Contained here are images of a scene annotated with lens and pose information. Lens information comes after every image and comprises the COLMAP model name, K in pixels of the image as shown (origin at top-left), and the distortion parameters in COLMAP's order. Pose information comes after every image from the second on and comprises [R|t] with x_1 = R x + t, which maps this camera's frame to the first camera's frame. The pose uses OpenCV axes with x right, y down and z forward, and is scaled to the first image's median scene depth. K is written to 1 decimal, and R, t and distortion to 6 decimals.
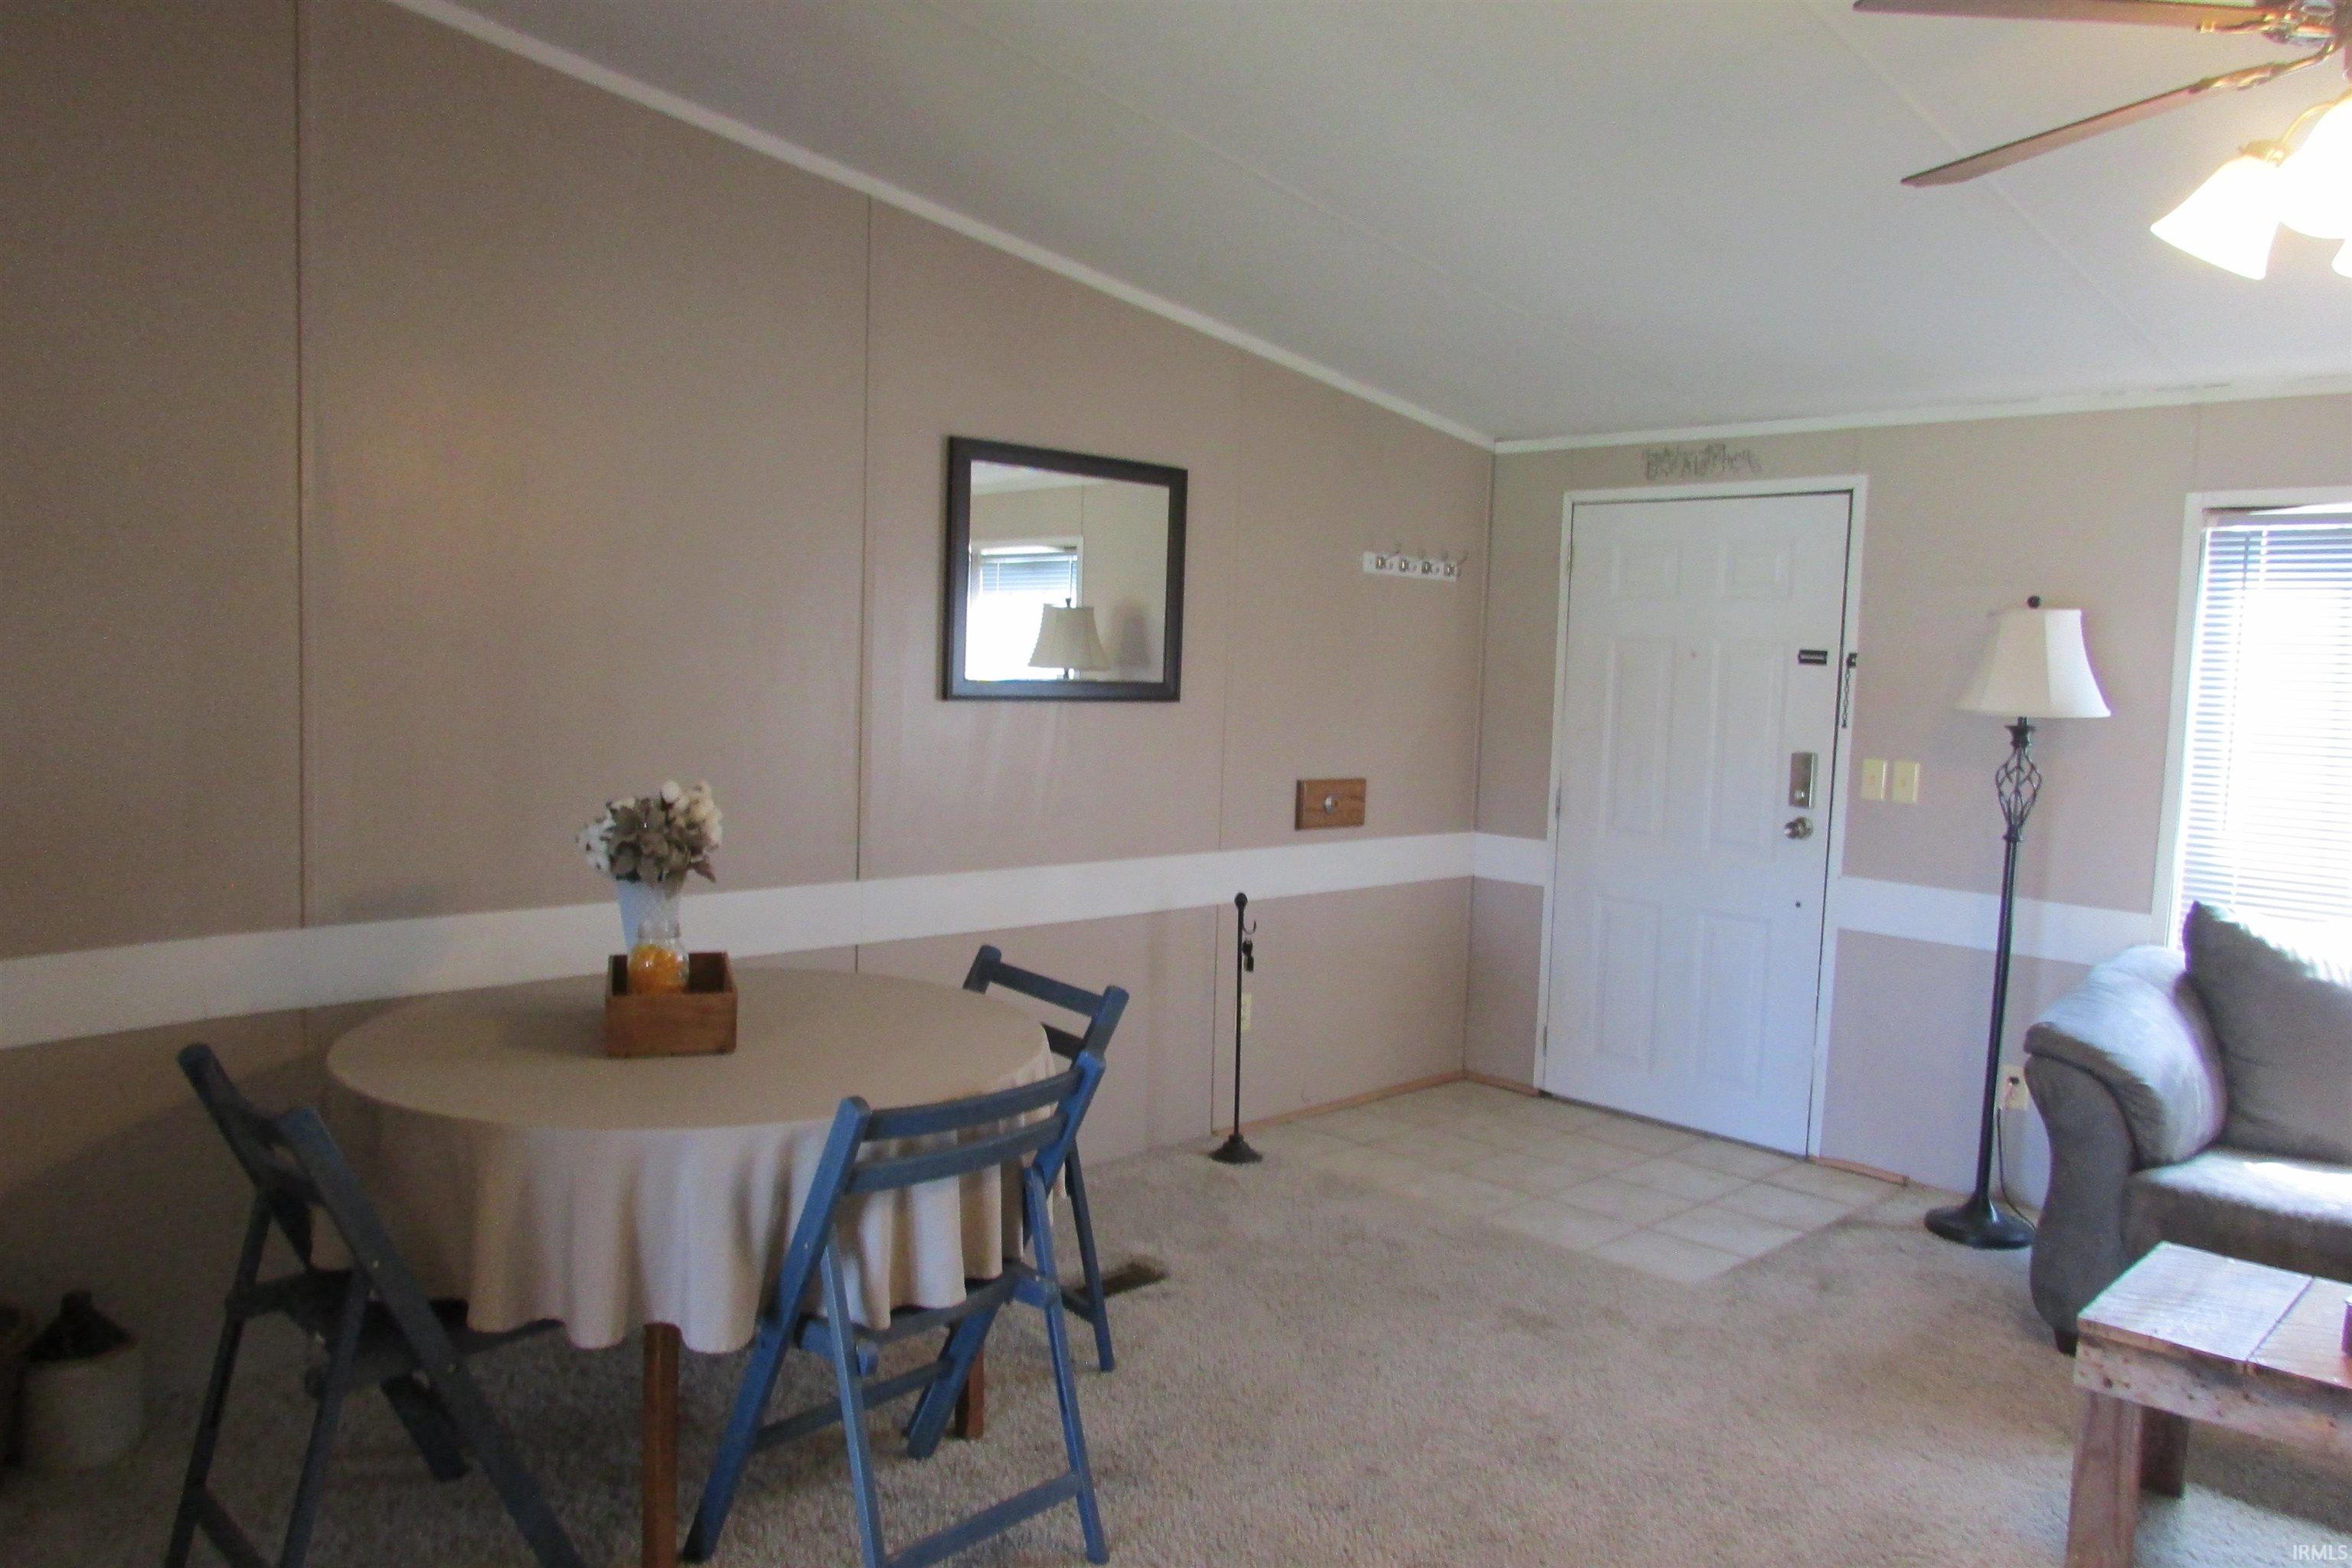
lens RADIAL K [[1664.1, 0, 1164.6], [0, 1664.1, 804.9], [0, 0, 1]] dist [-0.067452, 0.022981]
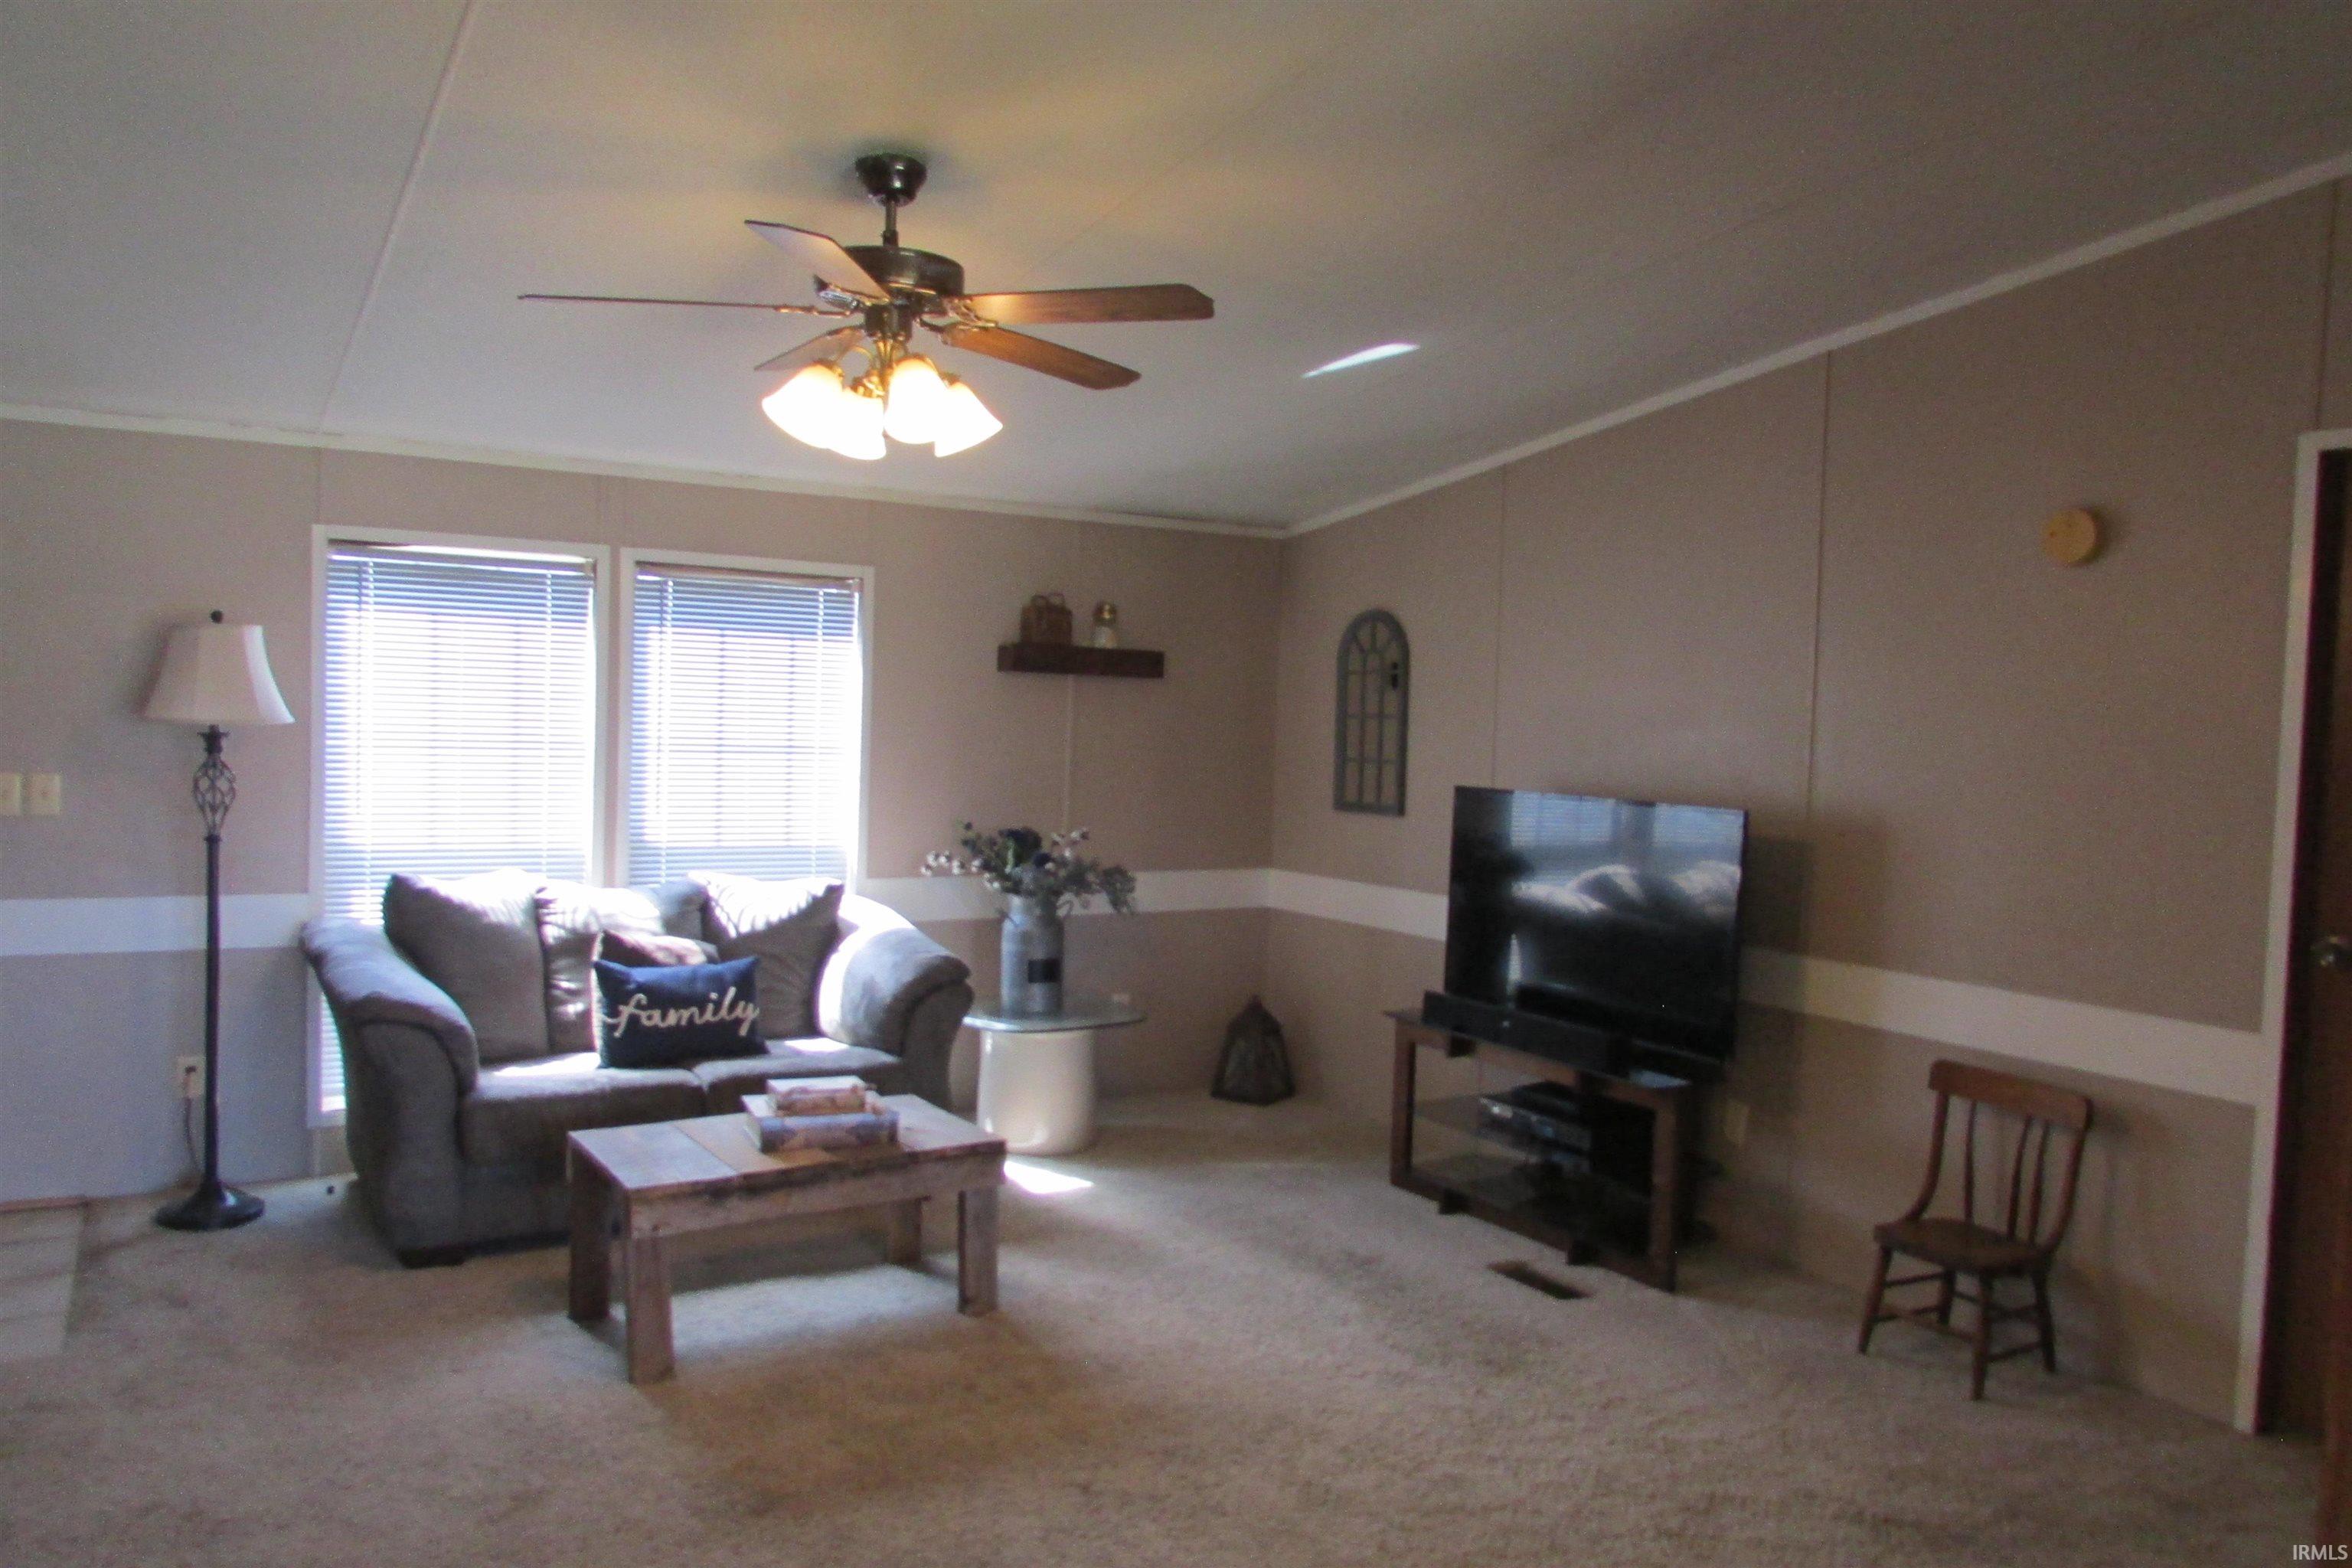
lens RADIAL K [[1664.1, 0, 1164.6], [0, 1664.1, 804.9], [0, 0, 1]] dist [-0.067452, 0.022981]
pose [[0.203760, -0.079115, 0.975819, -0.394234], [0.065121, 0.995617, 0.067122, -0.033554], [-0.976853, 0.049870, 0.208019, 0.183460]]
